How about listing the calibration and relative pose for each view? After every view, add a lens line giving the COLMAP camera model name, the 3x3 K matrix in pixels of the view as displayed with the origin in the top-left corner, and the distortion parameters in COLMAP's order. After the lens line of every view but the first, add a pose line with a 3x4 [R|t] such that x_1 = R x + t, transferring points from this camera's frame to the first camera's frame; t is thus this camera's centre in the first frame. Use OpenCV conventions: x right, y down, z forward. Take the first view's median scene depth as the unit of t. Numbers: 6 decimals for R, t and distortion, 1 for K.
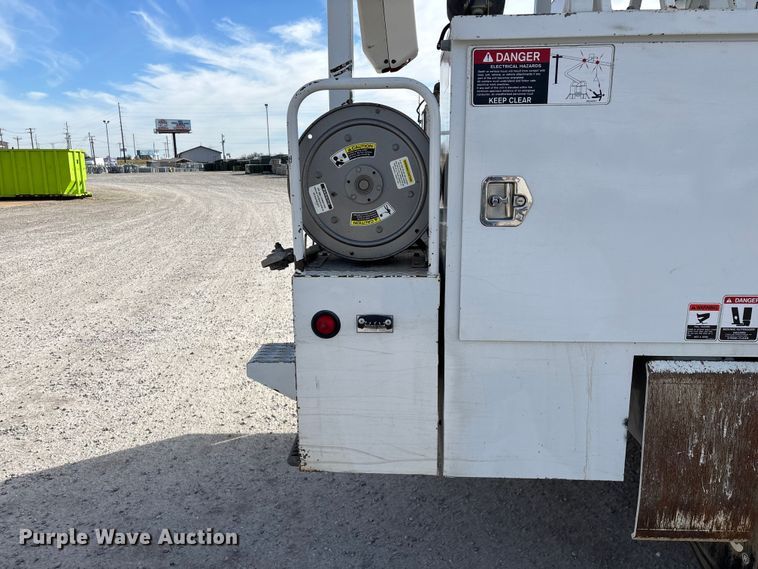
lens RADIAL K [[527.2, 0, 377.6], [0, 527.2, 268.4], [0, 0, 1]] dist [0.033081, -0.001113]
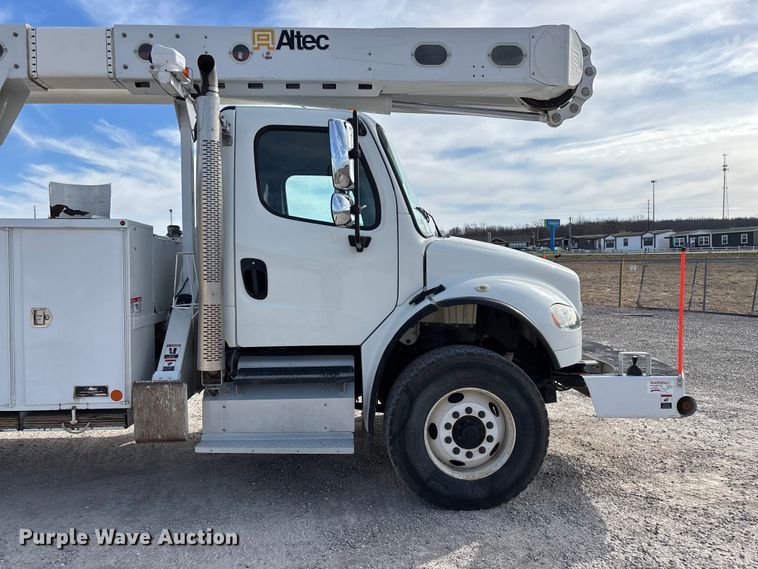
lens RADIAL K [[566.0, 0, 368.7], [0, 566.0, 284.4], [0, 0, 1]] dist [0.078371, -0.079838]
pose [[0.995651, -0.000314, 0.093161, 3.939484], [0.015451, 0.986700, -0.161814, 0.288408], [-0.091871, 0.162550, 0.982414, -1.717097]]
